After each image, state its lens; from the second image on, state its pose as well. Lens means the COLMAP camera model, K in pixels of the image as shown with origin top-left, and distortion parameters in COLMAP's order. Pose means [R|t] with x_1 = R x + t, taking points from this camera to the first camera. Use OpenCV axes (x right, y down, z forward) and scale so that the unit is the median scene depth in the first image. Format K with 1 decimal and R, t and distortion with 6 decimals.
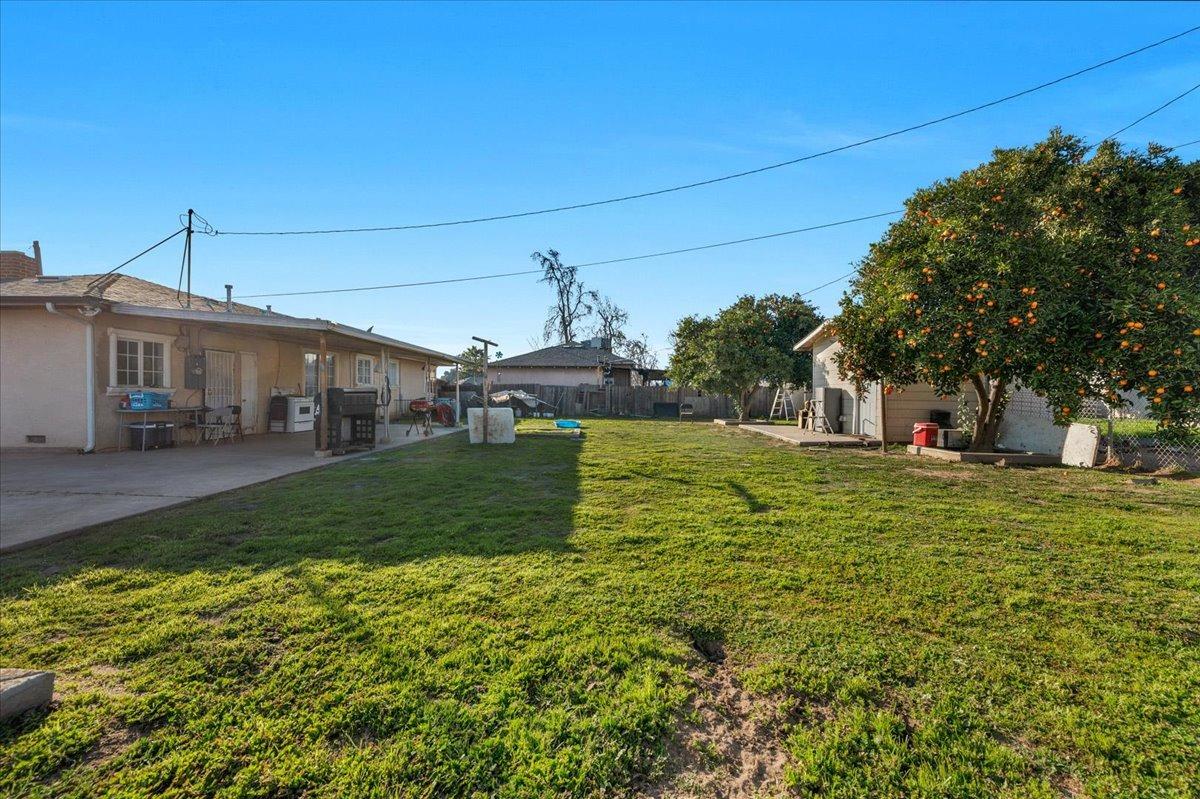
lens RADIAL K [[471.5, 0, 614.9], [0, 471.5, 401.4], [0, 0, 1]] dist [-0.008694, 0.002232]
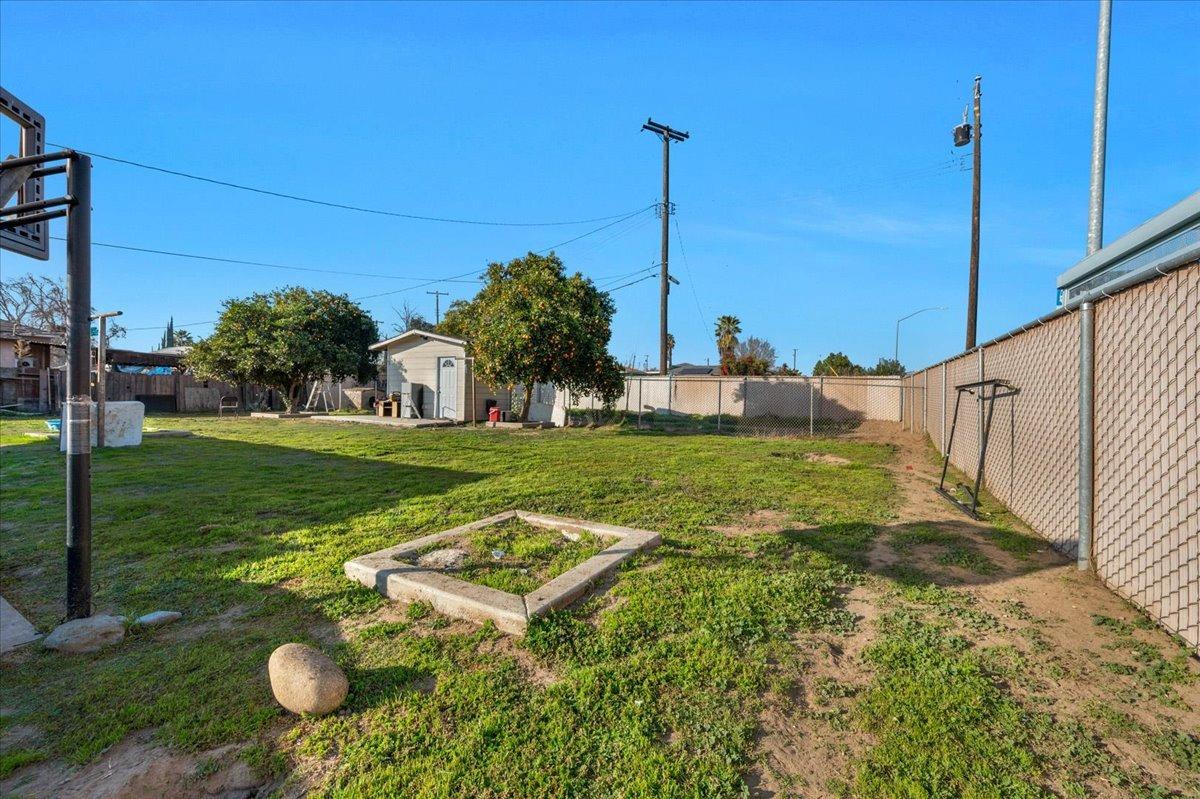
lens RADIAL K [[489.1, 0, 606.4], [0, 489.1, 404.6], [0, 0, 1]] dist [0.005623, -0.002297]
pose [[0.456614, -0.017535, 0.889492, -0.608618], [-0.002085, 0.999782, 0.020779, 0.000686], [-0.889662, -0.011342, 0.456478, -0.096769]]
